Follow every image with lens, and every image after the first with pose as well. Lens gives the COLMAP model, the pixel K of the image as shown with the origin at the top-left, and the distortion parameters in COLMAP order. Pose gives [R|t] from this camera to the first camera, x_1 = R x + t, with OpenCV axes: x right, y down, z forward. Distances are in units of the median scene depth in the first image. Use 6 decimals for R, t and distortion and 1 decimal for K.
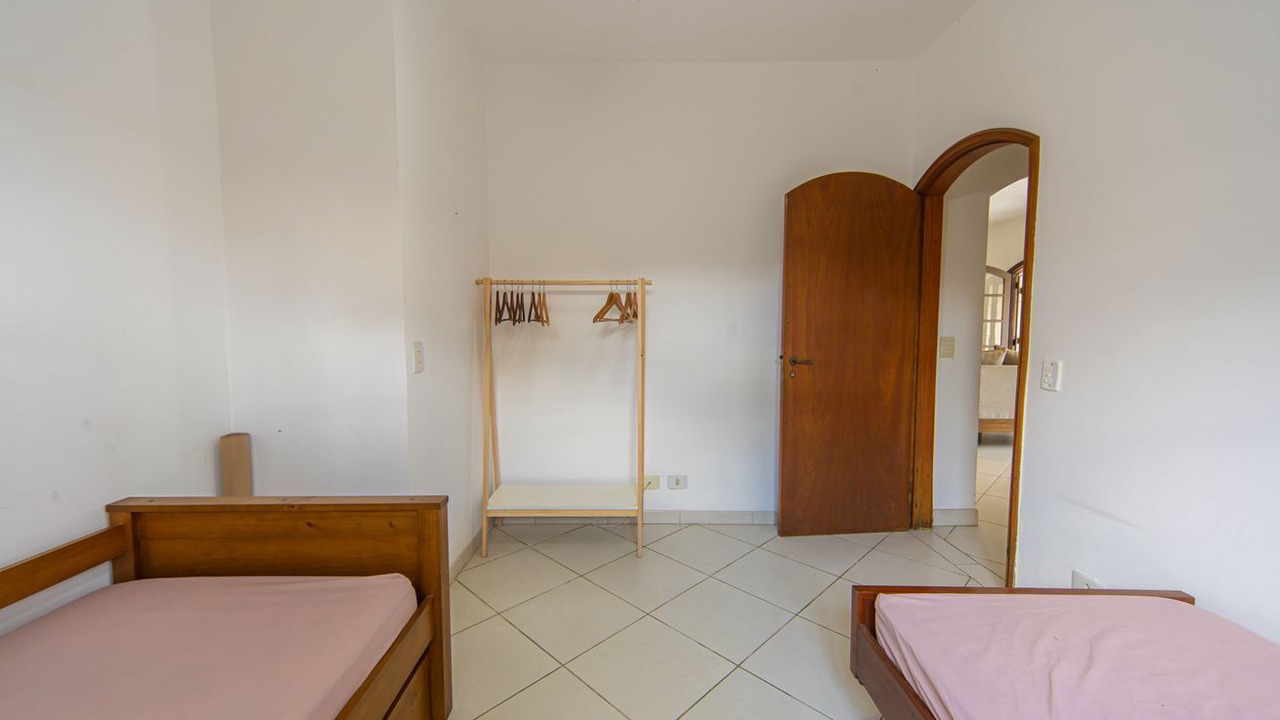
lens RADIAL K [[493.0, 0, 636.2], [0, 493.0, 360.6], [0, 0, 1]] dist [0.001606, 0.000024]
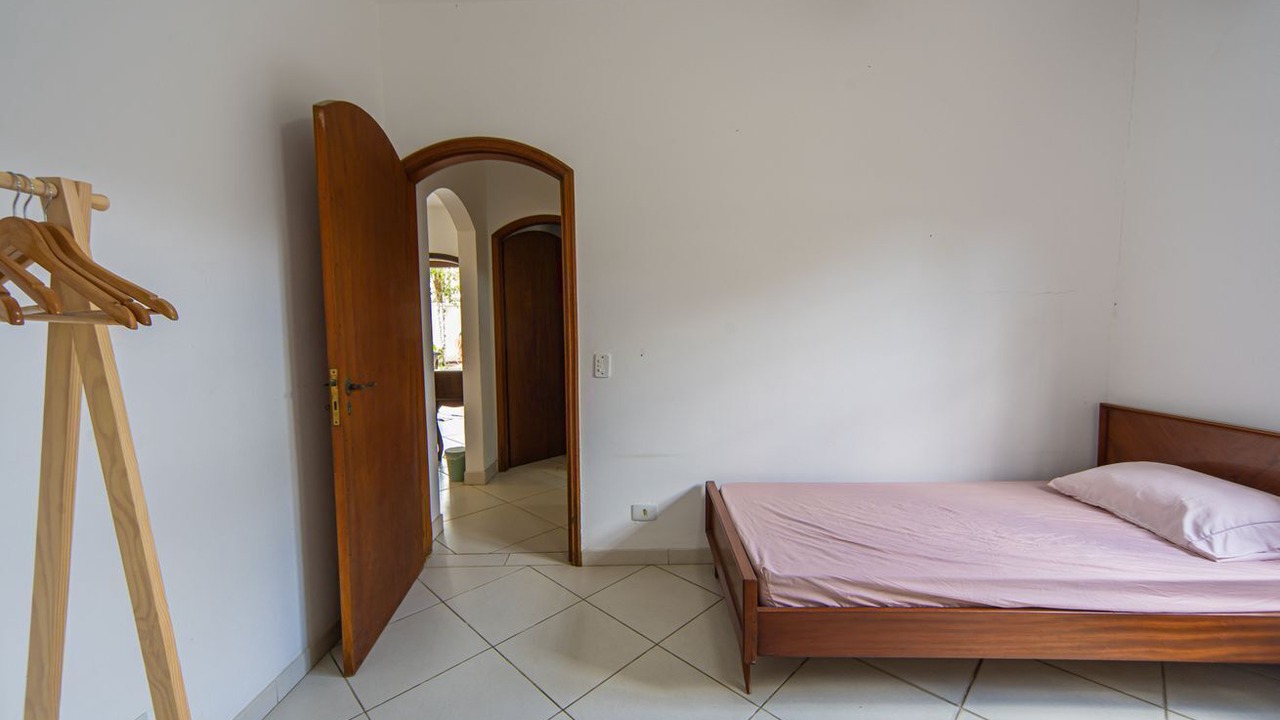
lens RADIAL K [[493.0, 0, 638.1], [0, 493.0, 355.8], [0, 0, 1]] dist [0.001606, 0.000024]
pose [[0.013649, -0.066682, 0.997681, -0.349806], [0.085796, 0.994172, 0.065274, -0.057148], [-0.996219, 0.084707, 0.019291, 0.737054]]
